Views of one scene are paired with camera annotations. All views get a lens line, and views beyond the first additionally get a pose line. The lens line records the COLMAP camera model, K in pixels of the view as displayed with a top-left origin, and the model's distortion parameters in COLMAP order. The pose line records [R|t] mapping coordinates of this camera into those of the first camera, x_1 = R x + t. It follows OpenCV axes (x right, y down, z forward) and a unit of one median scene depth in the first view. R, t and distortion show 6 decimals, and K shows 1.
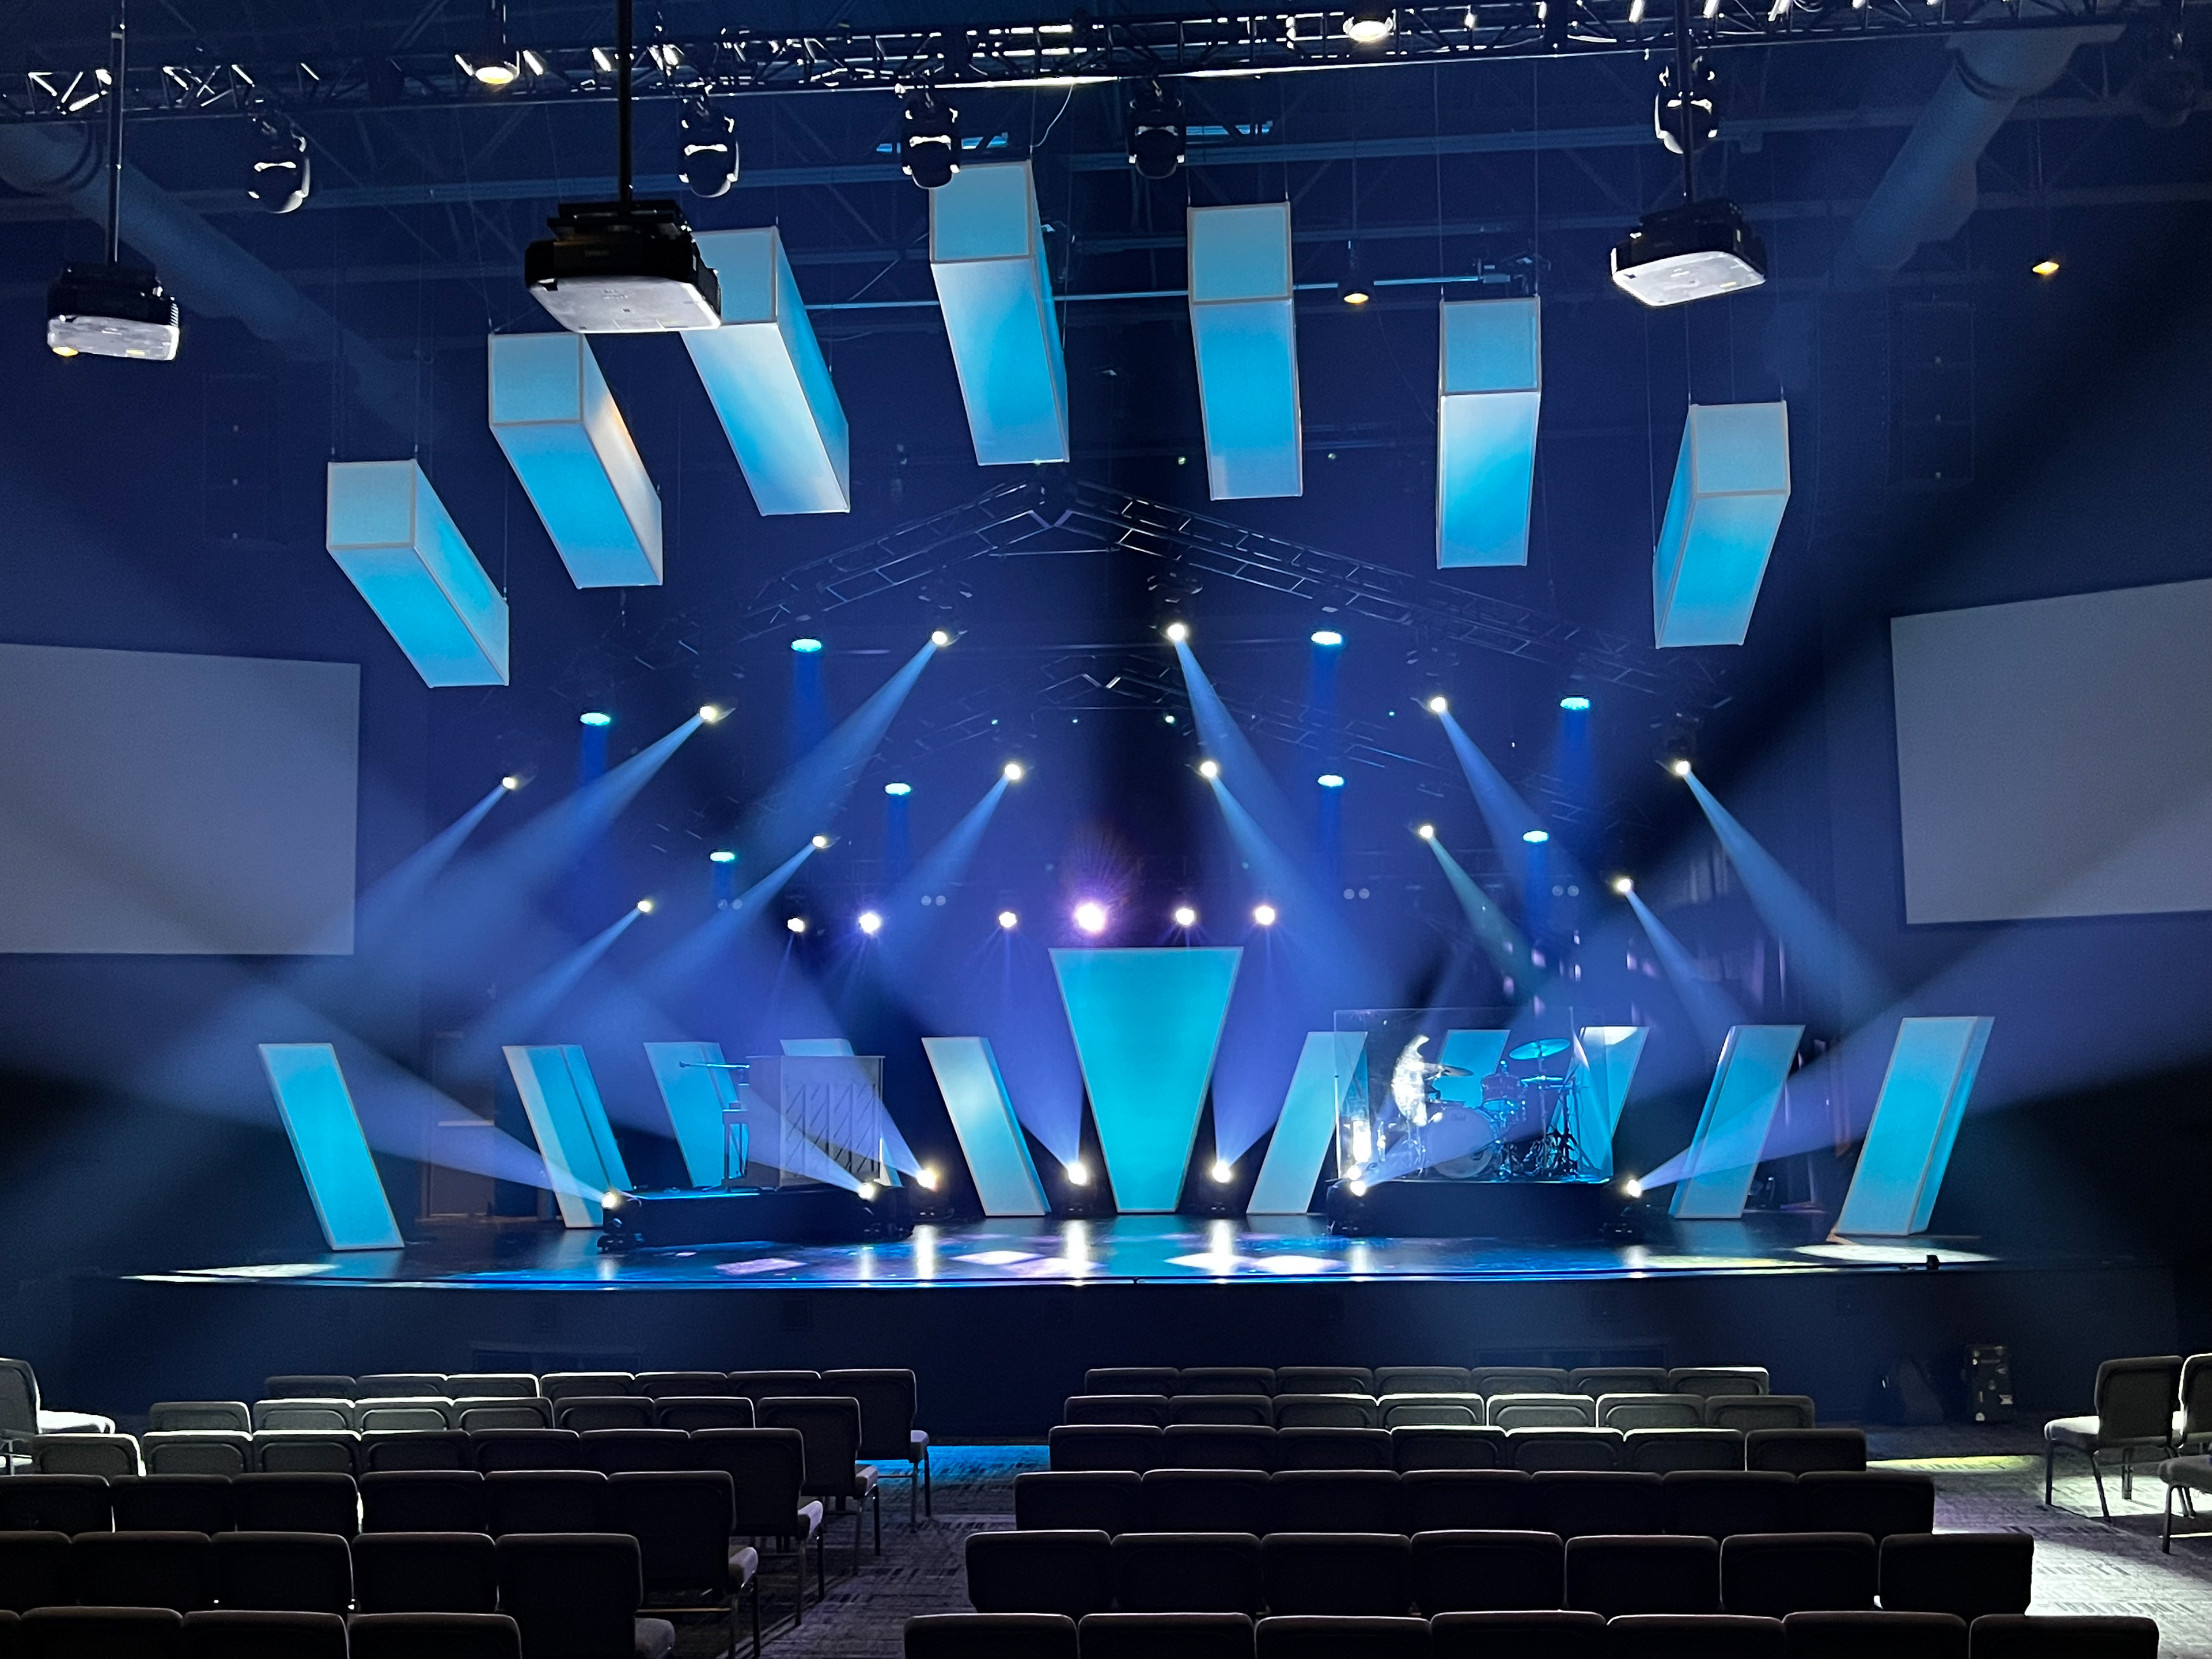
lens RADIAL K [[2293.3, 0, 1182.7], [0, 2293.3, 828.2], [0, 0, 1]] dist [0.002693, -0.002658]
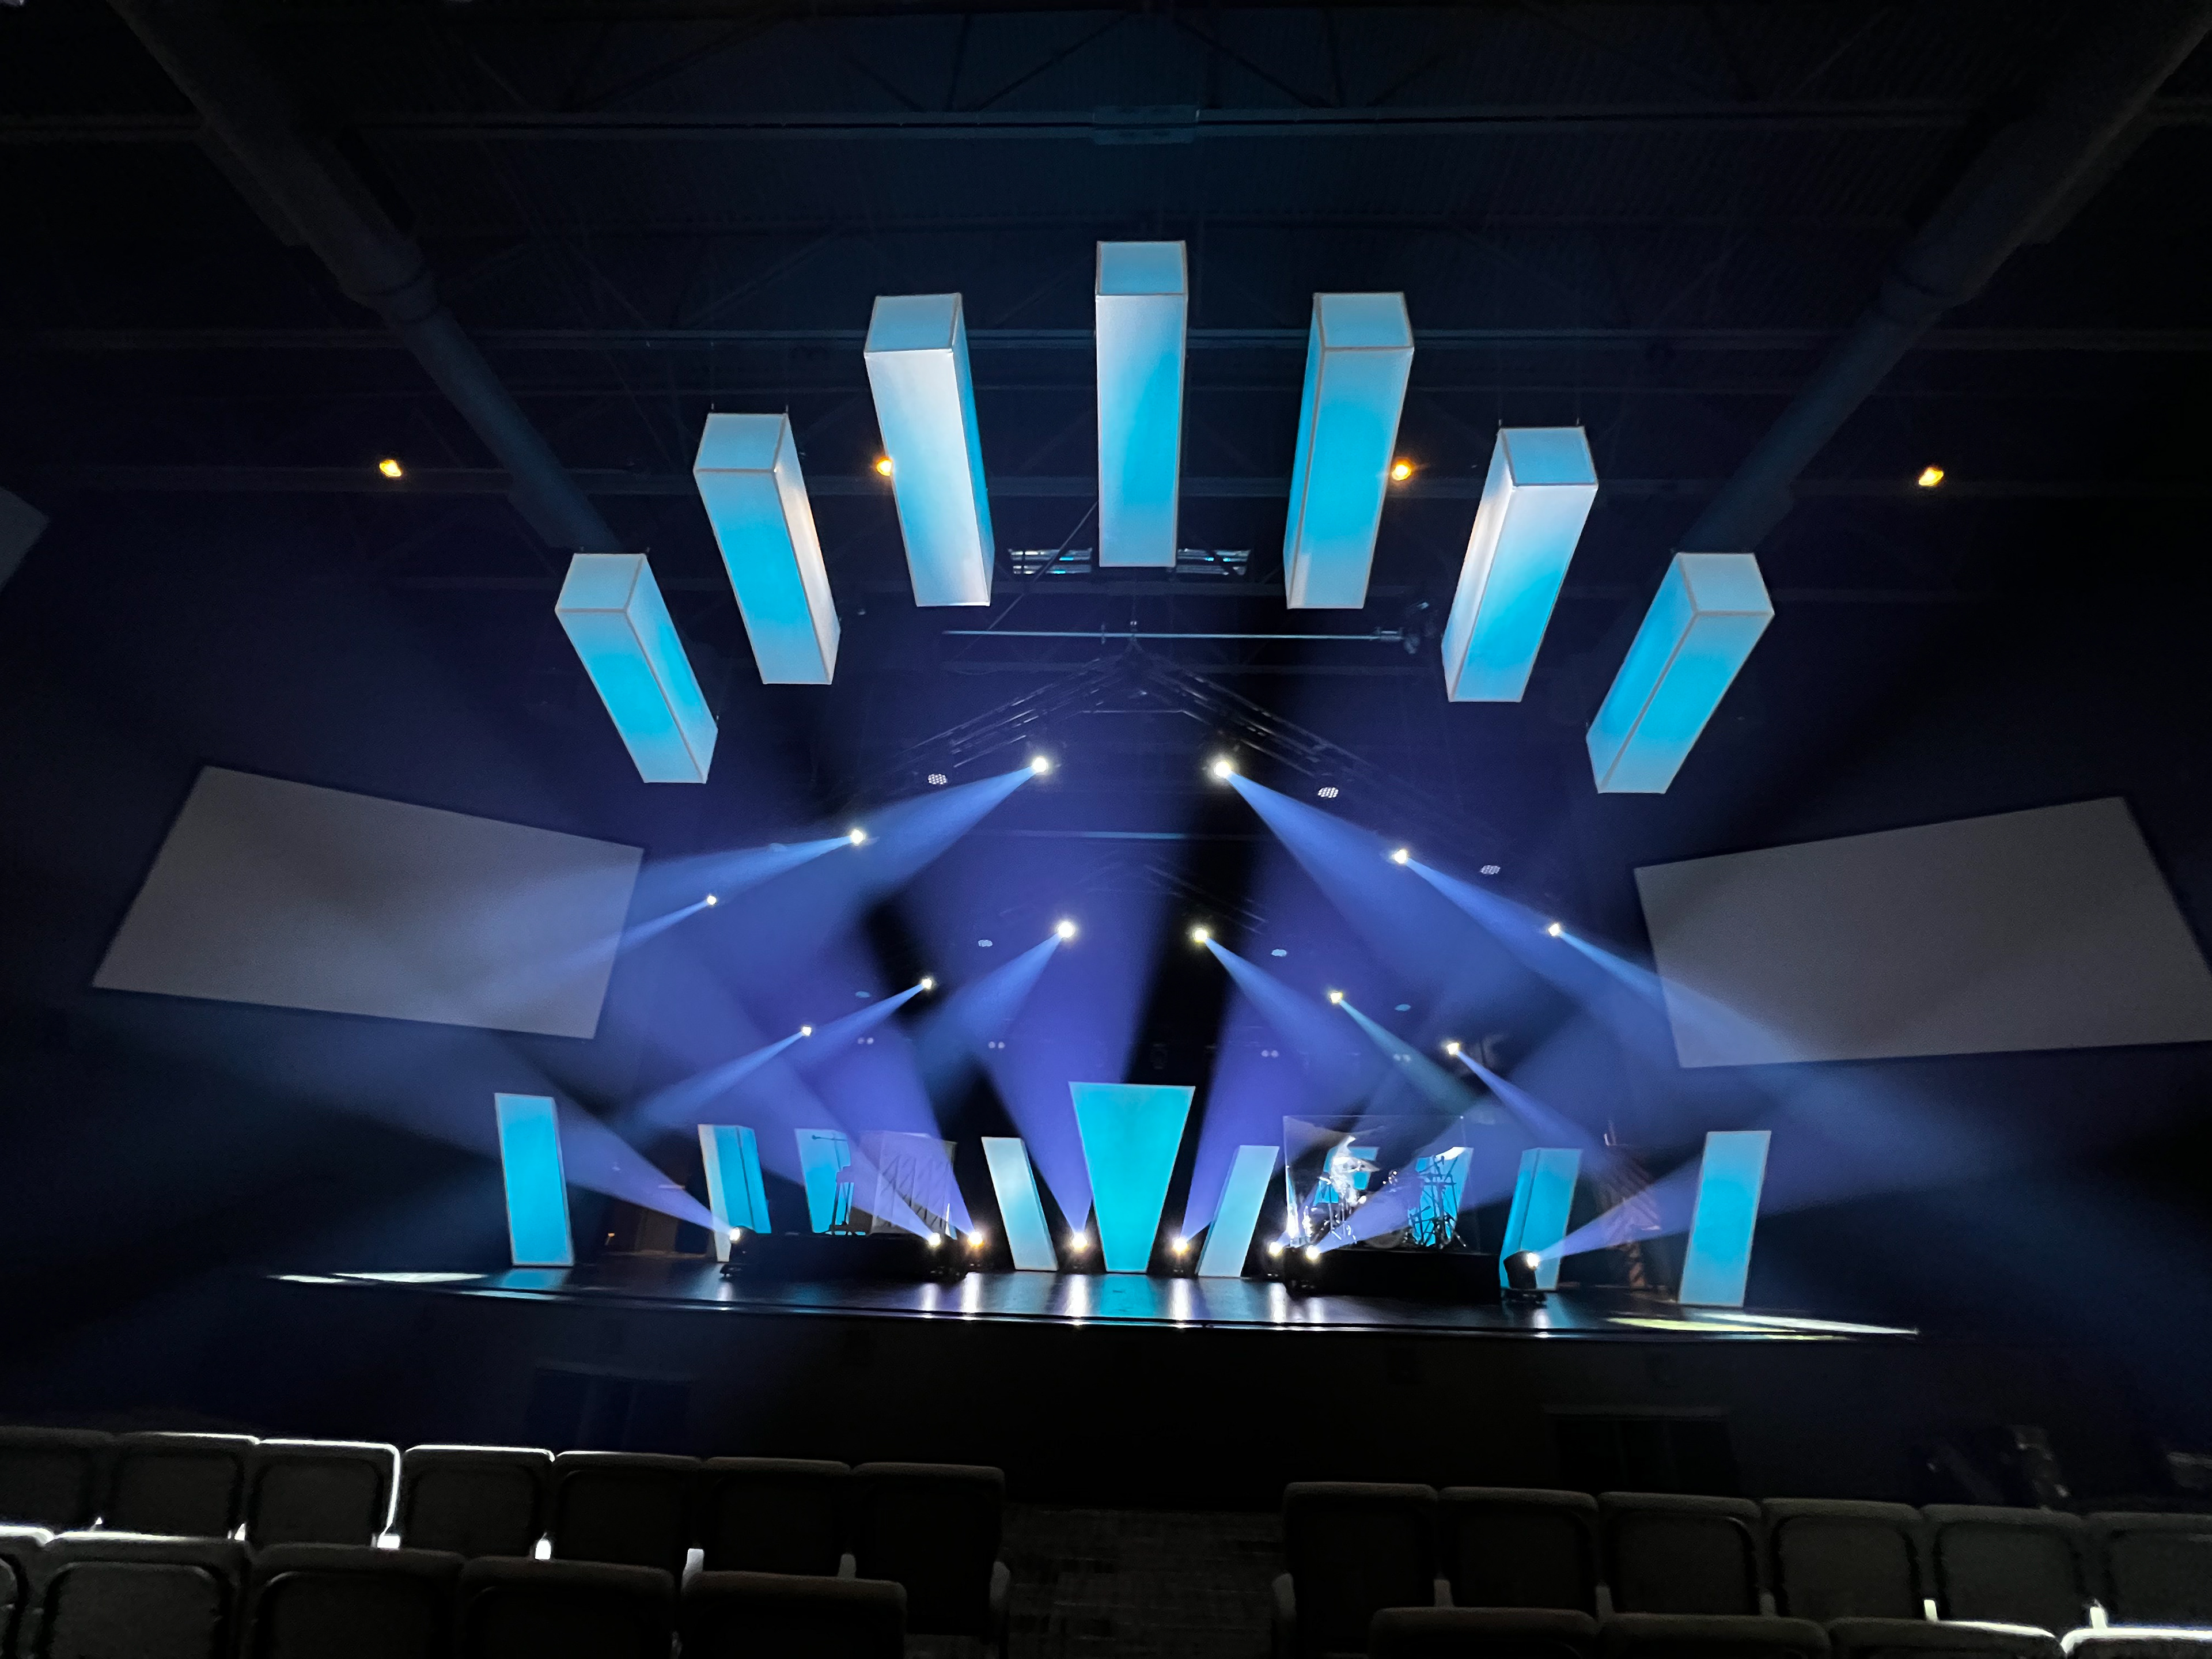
lens RADIAL K [[895.9, 0, 1106.2], [0, 895.9, 832.4], [0, 0, 1]] dist [0.000053, 0.000071]
pose [[0.997984, 0.060985, 0.017563, -0.062860], [-0.052621, 0.949865, -0.308200, 0.090532], [-0.035478, 0.306654, 0.951160, 0.433443]]
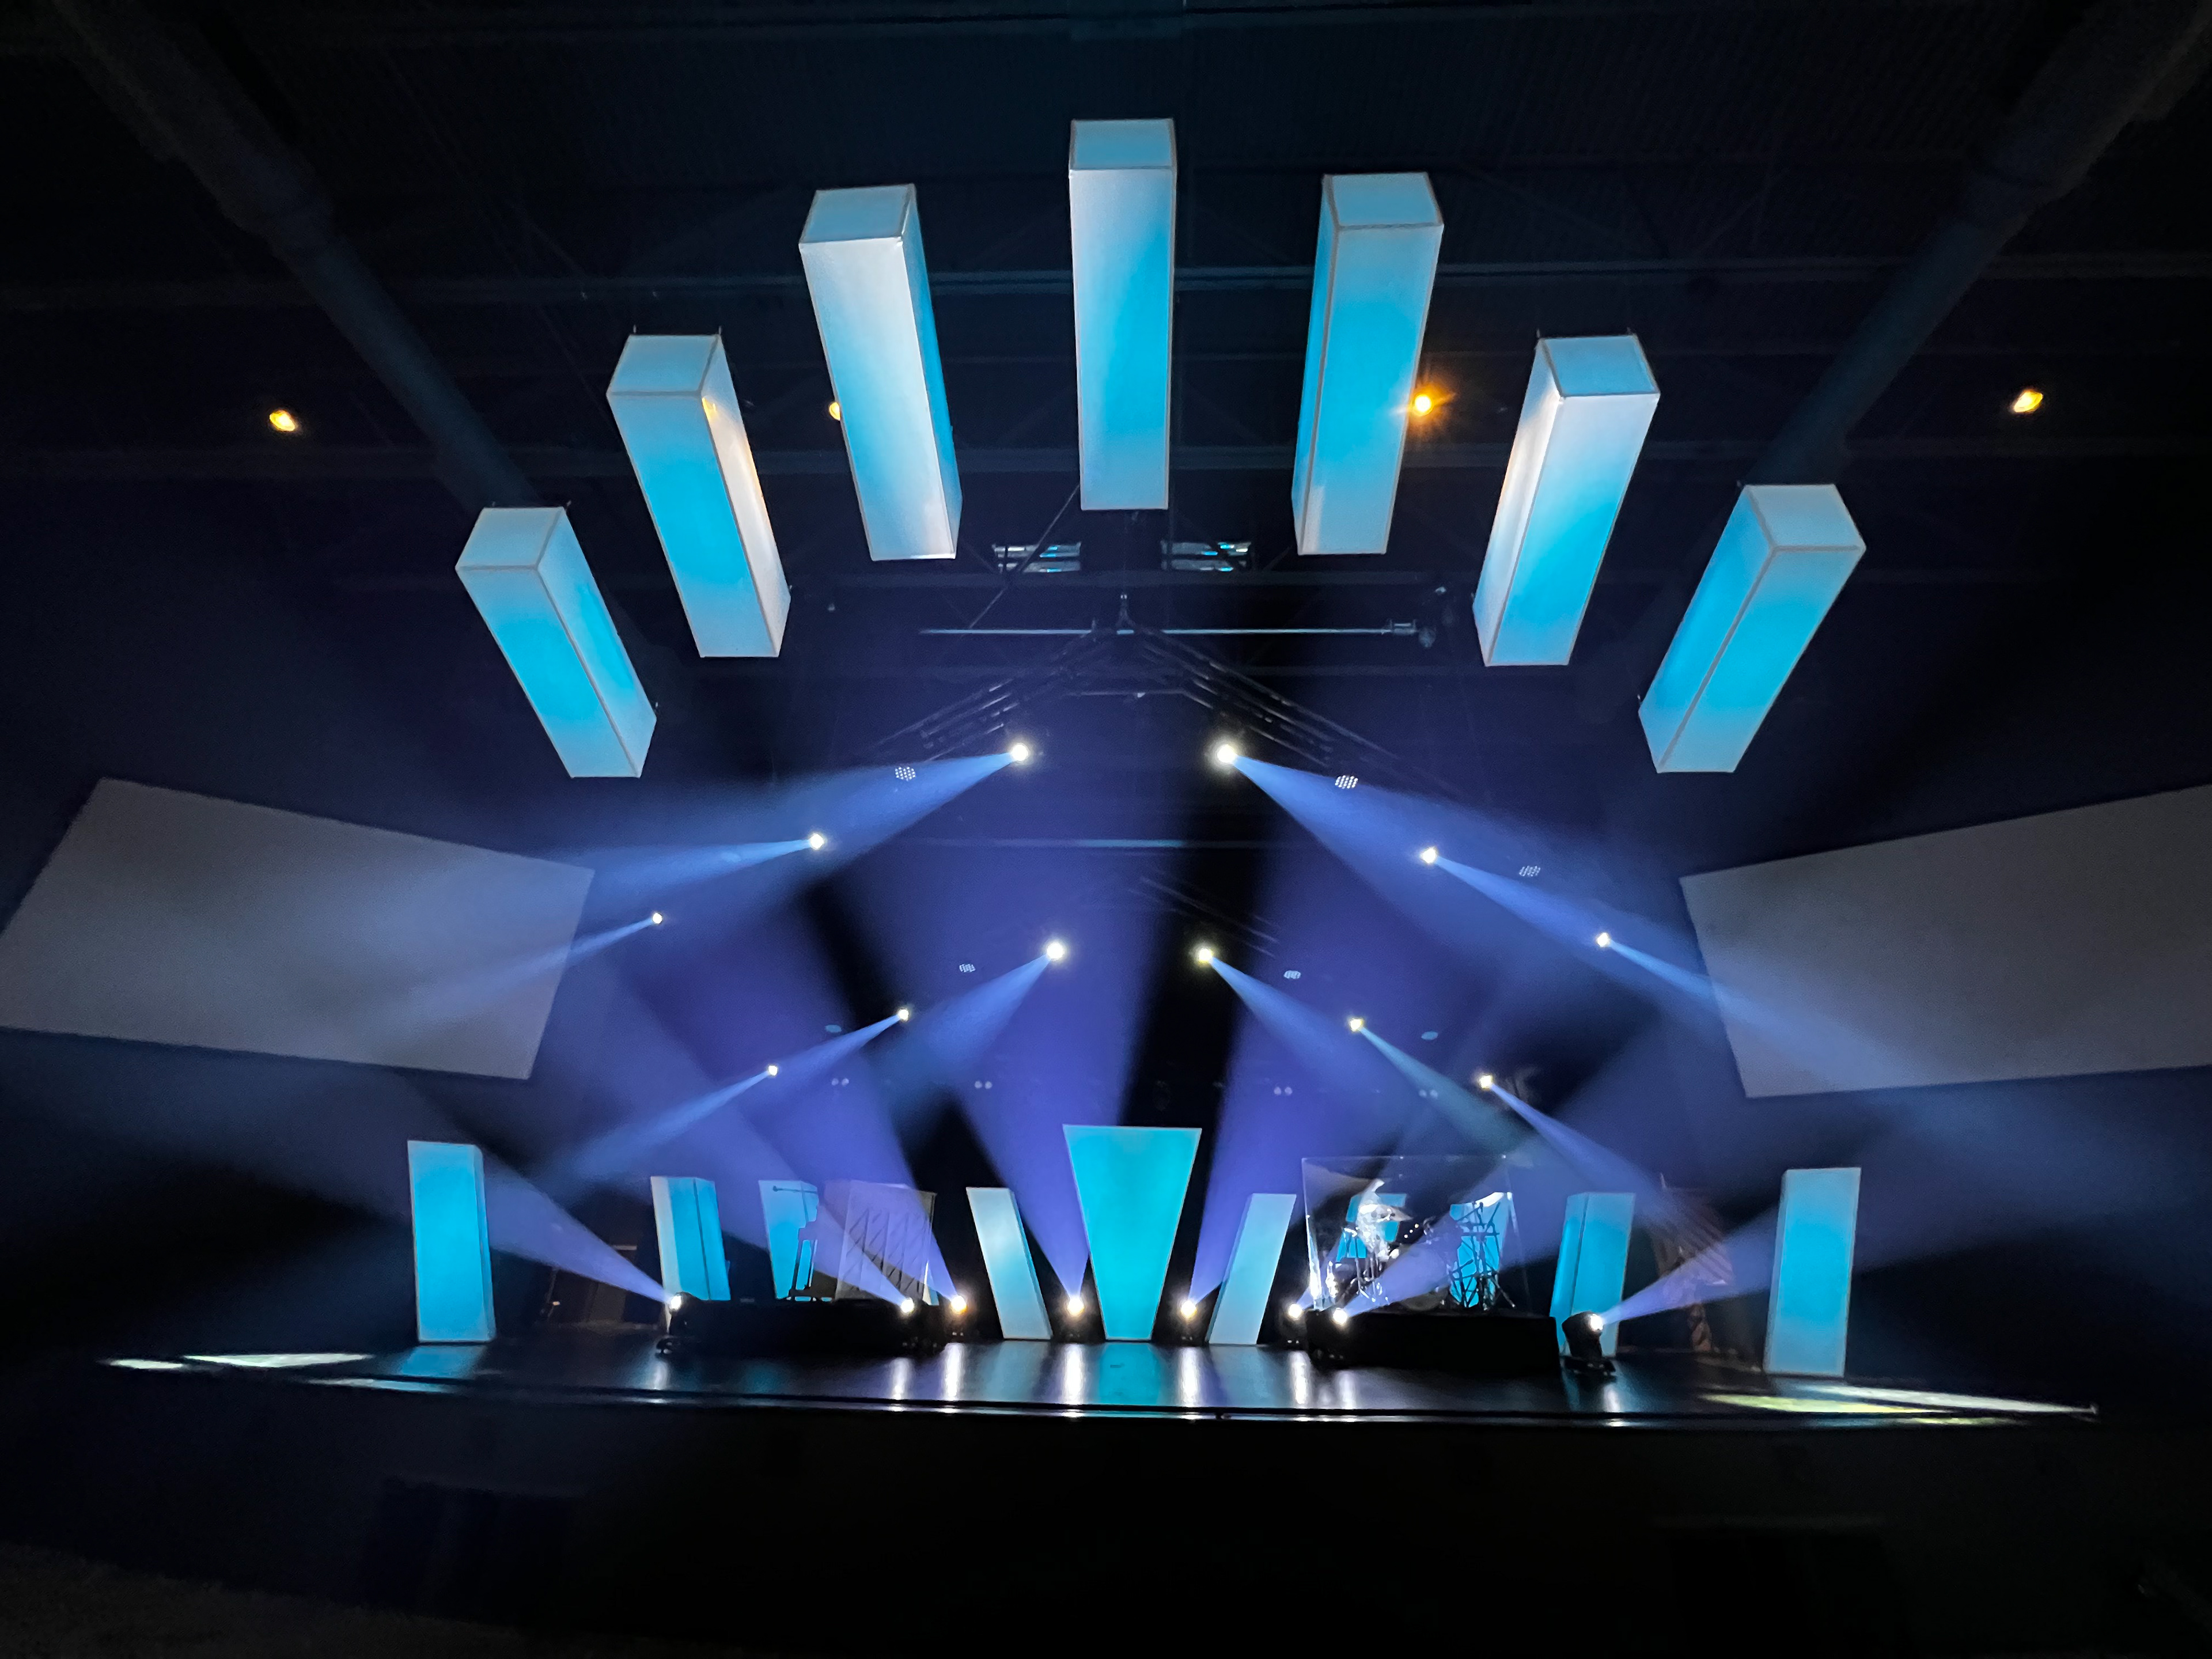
lens RADIAL K [[894.8, 0, 1106.0], [0, 894.8, 829.5], [0, 0, 1]] dist [-0.000498, -0.000278]
pose [[0.998684, 0.049686, 0.012705, -0.055624], [-0.041724, 0.931228, -0.362040, 0.094917], [-0.029819, 0.361033, 0.932076, 0.490499]]
